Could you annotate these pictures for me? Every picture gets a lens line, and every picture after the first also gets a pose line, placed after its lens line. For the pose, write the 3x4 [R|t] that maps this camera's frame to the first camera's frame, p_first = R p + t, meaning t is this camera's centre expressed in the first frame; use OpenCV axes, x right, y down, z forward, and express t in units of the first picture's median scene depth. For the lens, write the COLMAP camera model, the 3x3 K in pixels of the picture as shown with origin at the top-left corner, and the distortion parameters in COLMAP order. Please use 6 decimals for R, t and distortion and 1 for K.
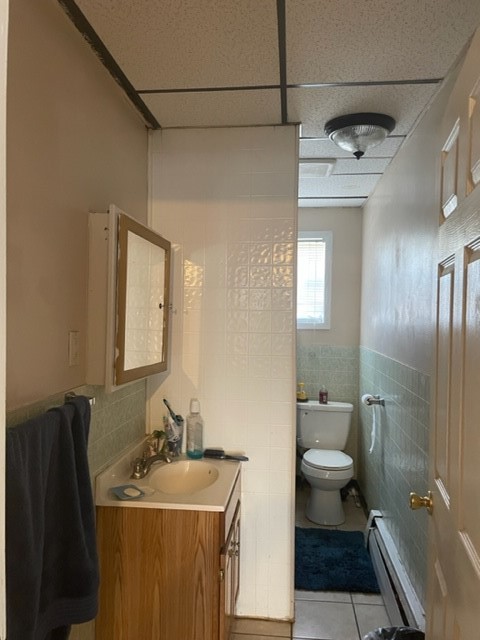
lens RADIAL K [[489.7, 0, 239.0], [0, 489.7, 319.9], [0, 0, 1]] dist [0.012572, -0.002585]
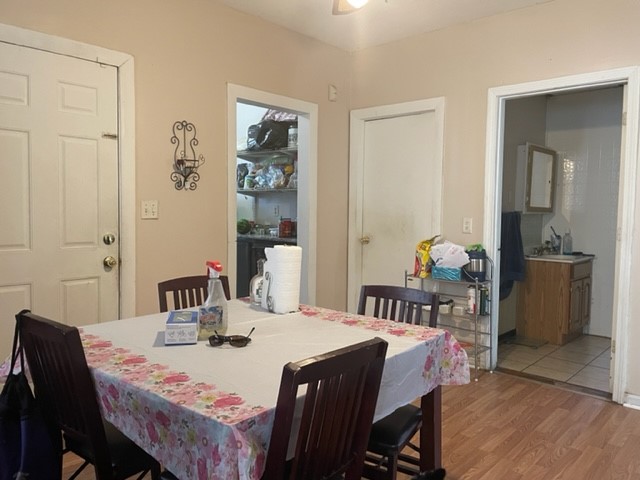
lens RADIAL K [[489.7, 0, 318.9], [0, 489.7, 238.9], [0, 0, 1]] dist [0.012572, -0.002585]
pose [[0.795531, 0.028808, -0.605228, 0.334932], [-0.002066, 0.998992, 0.044836, 0.124259], [0.605910, -0.034418, 0.794788, -1.298929]]
